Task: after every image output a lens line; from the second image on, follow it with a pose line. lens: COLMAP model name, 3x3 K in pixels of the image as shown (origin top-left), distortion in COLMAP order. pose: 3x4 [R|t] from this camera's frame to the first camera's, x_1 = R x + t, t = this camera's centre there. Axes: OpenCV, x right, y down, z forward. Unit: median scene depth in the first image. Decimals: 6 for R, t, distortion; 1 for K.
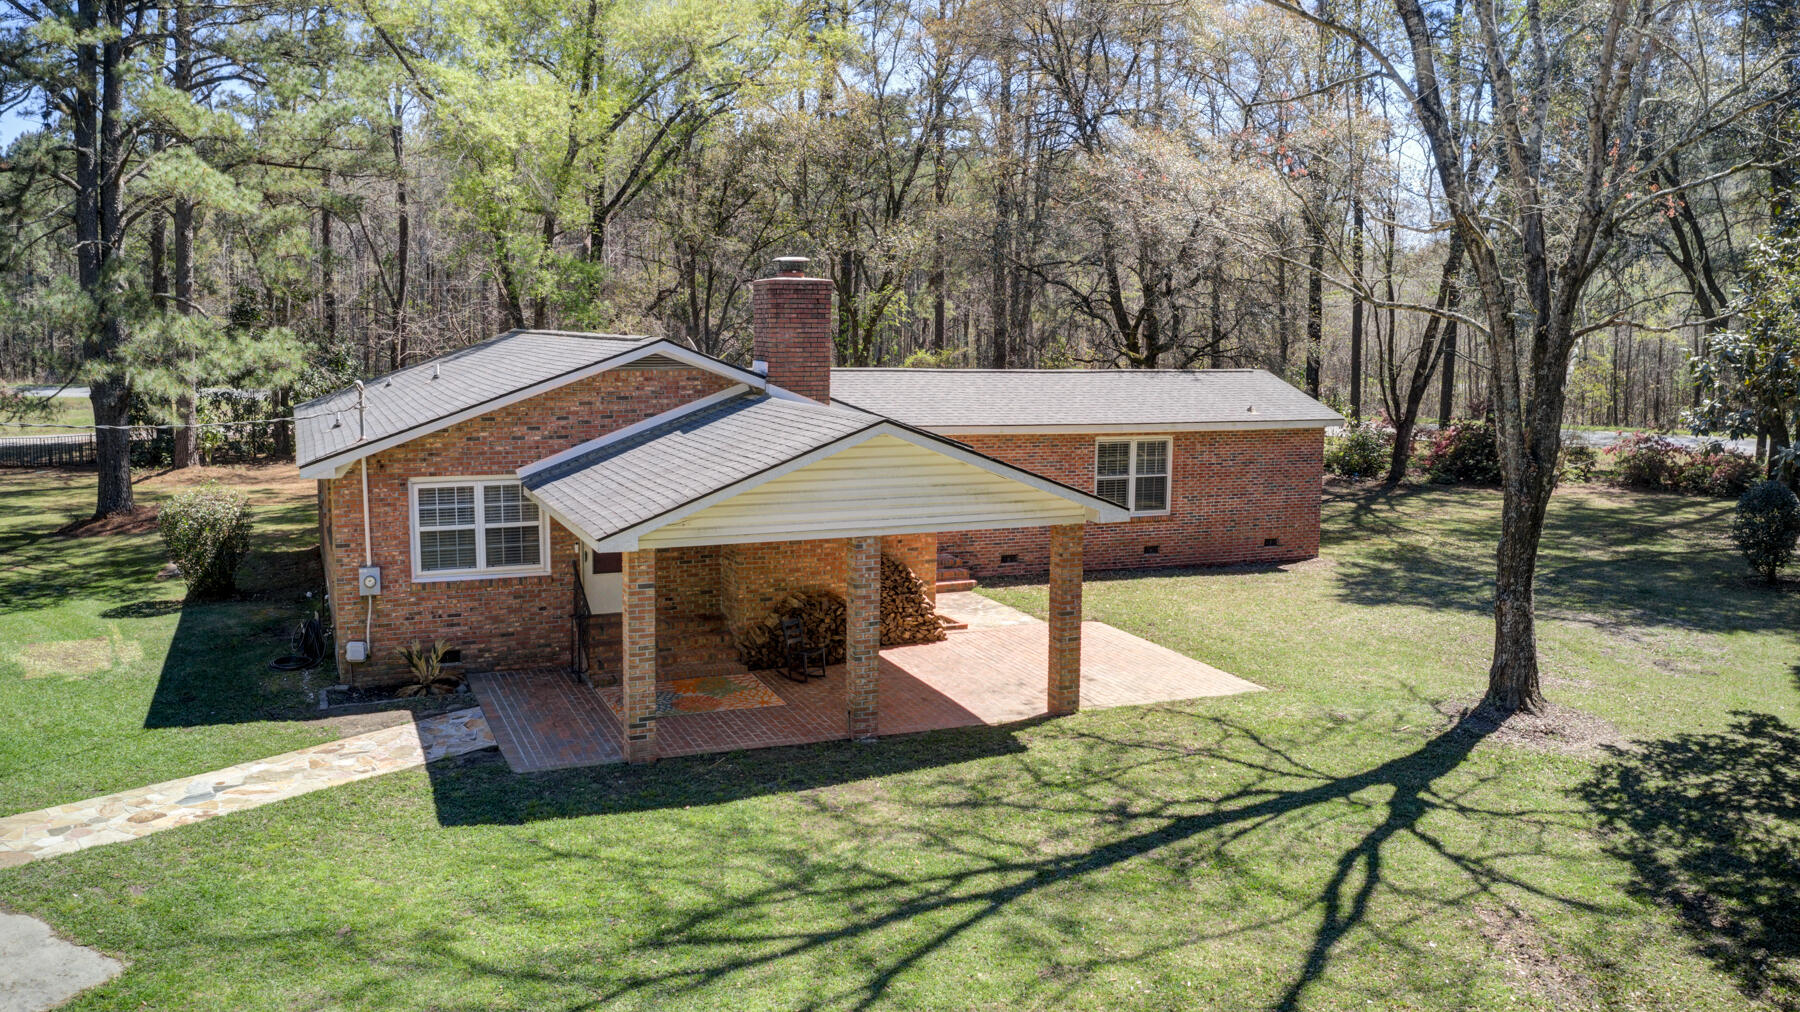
lens RADIAL K [[1427.5, 0, 890.0], [0, 1427.5, 507.3], [0, 0, 1]] dist [-0.144577, -0.000311]
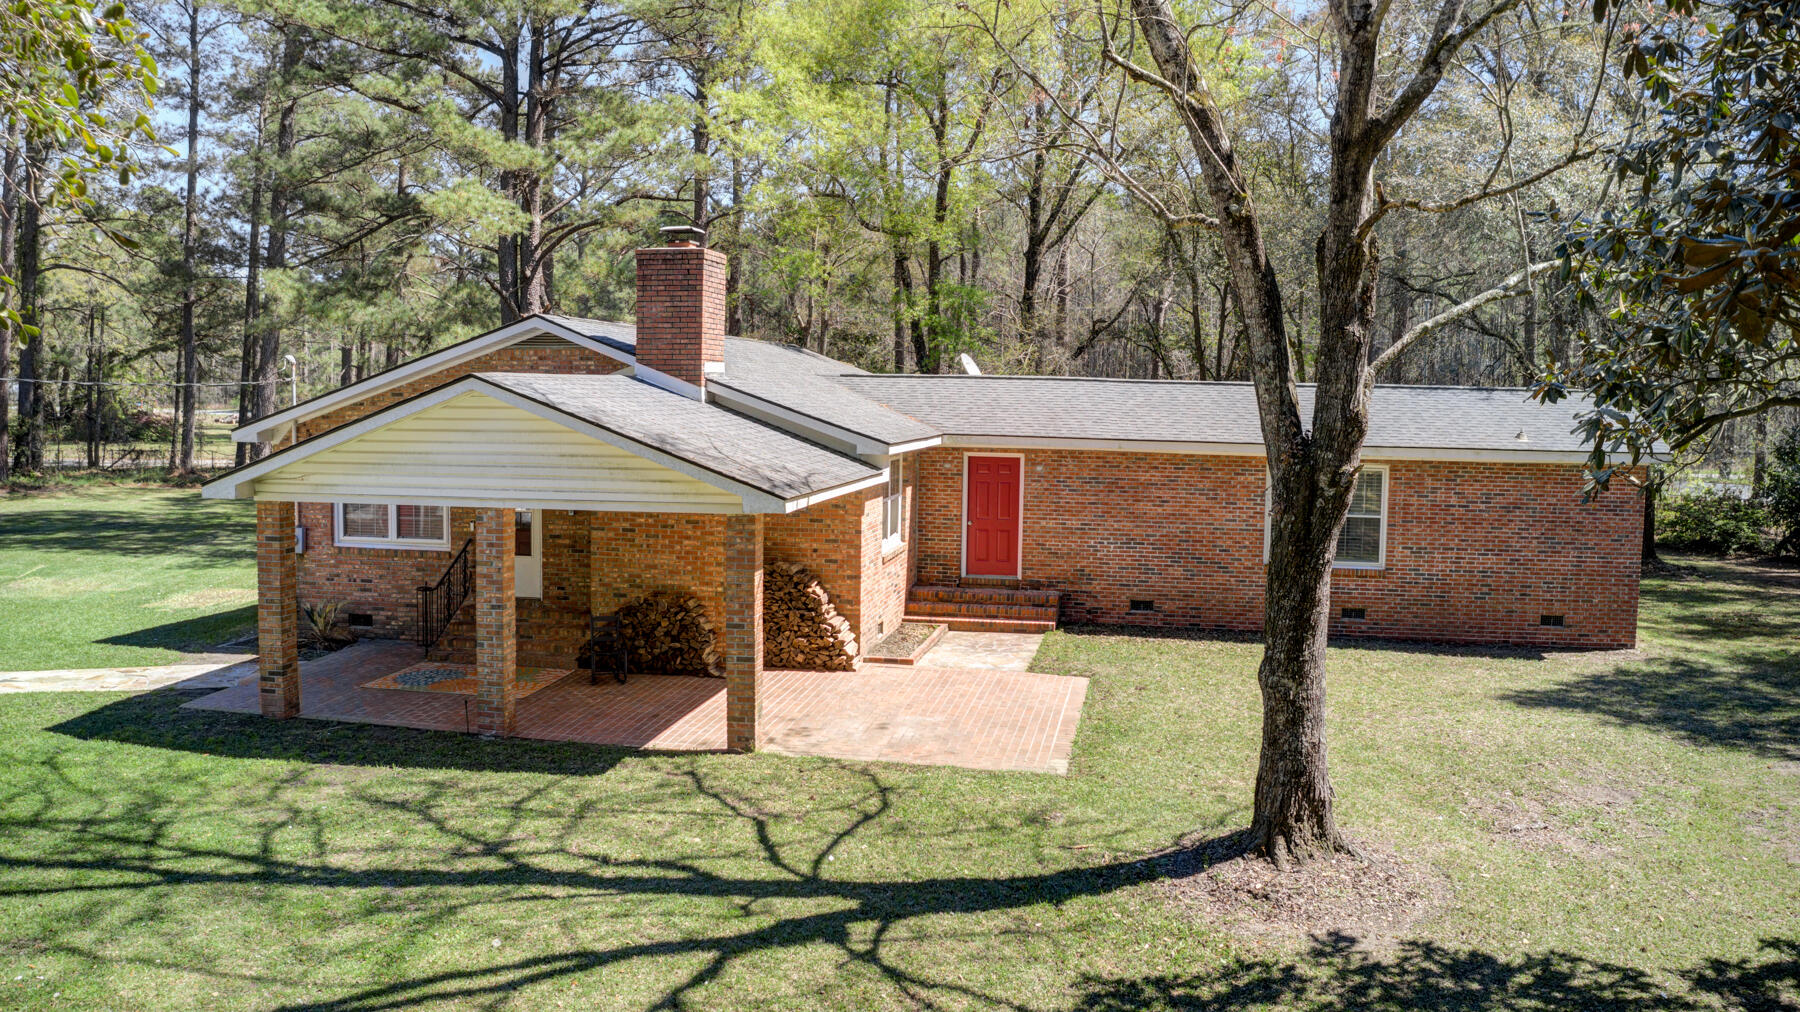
lens RADIAL K [[1427.5, 0, 890.0], [0, 1427.5, 507.3], [0, 0, 1]] dist [-0.144577, -0.000311]
pose [[0.826090, 0.046426, -0.561623, 0.756059], [-0.077888, 0.996442, -0.032195, 0.031780], [0.558130, 0.070340, 0.826766, 0.443278]]
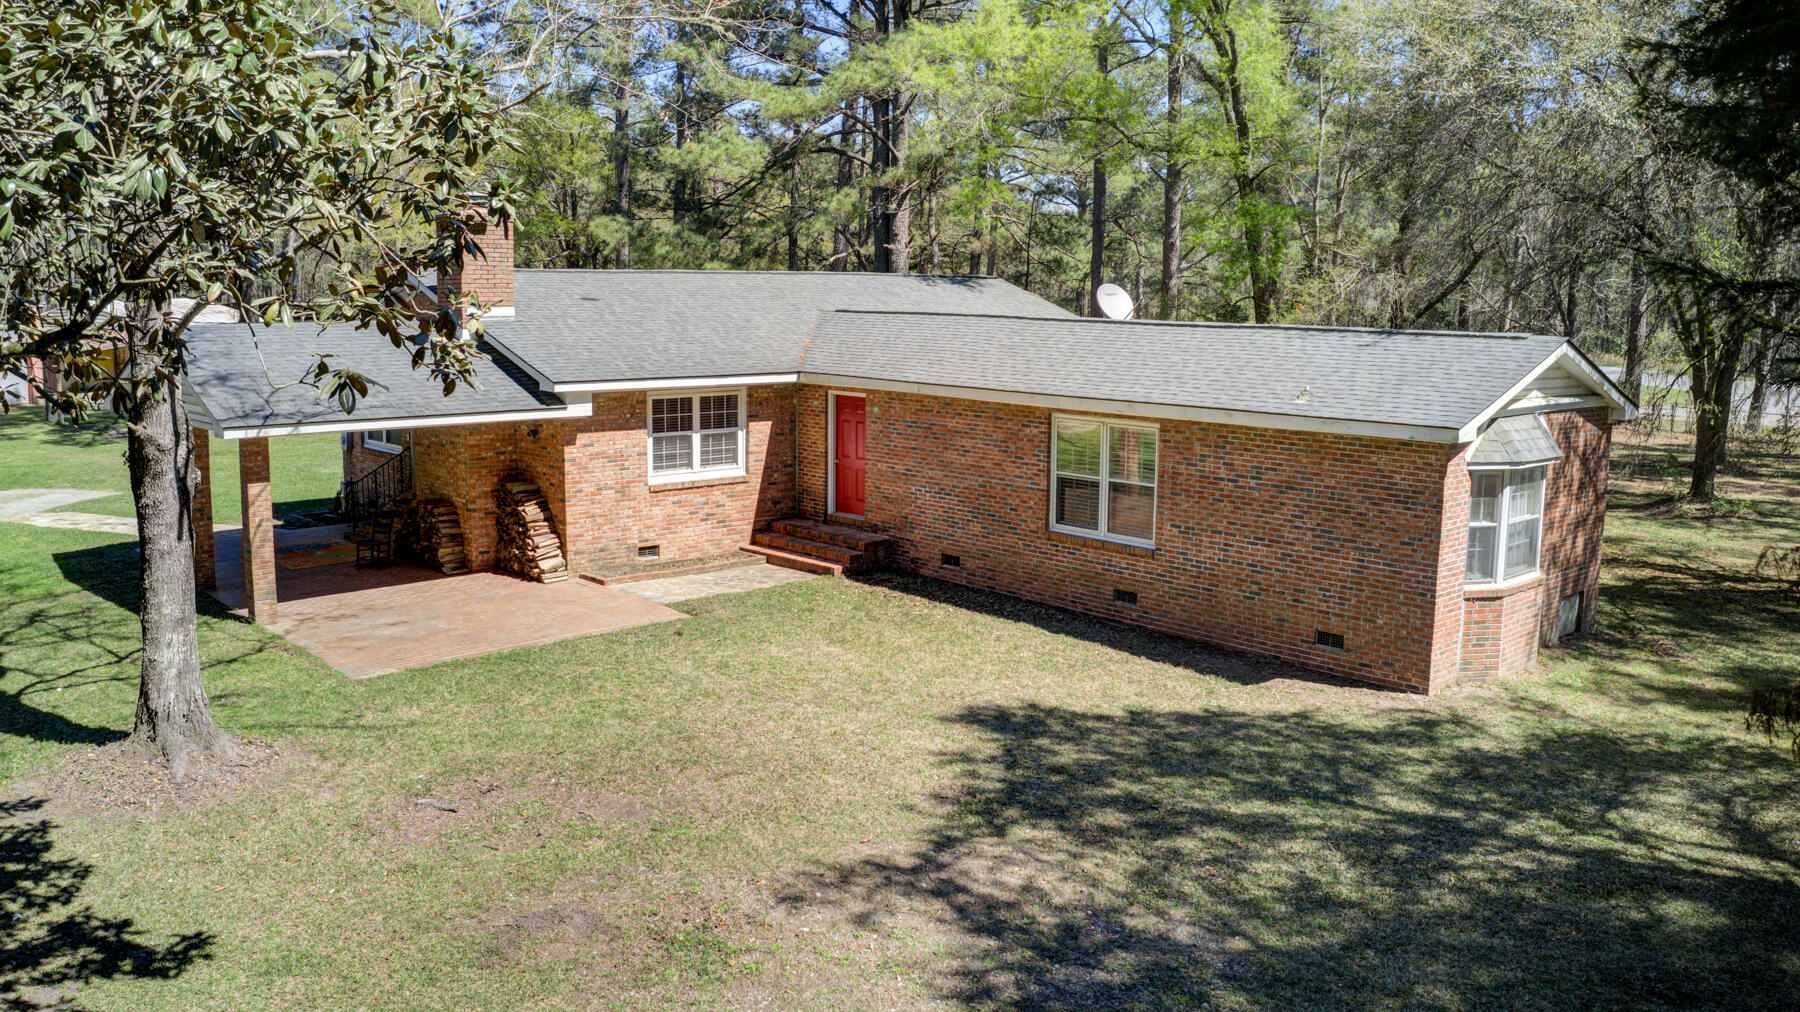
lens RADIAL K [[1427.5, 0, 890.0], [0, 1427.5, 507.3], [0, 0, 1]] dist [-0.144577, -0.000311]
pose [[0.332873, 0.134343, -0.933353, 1.416540], [-0.133897, 0.986504, 0.094240, -0.108185], [0.933417, 0.093603, 0.346369, 1.272159]]
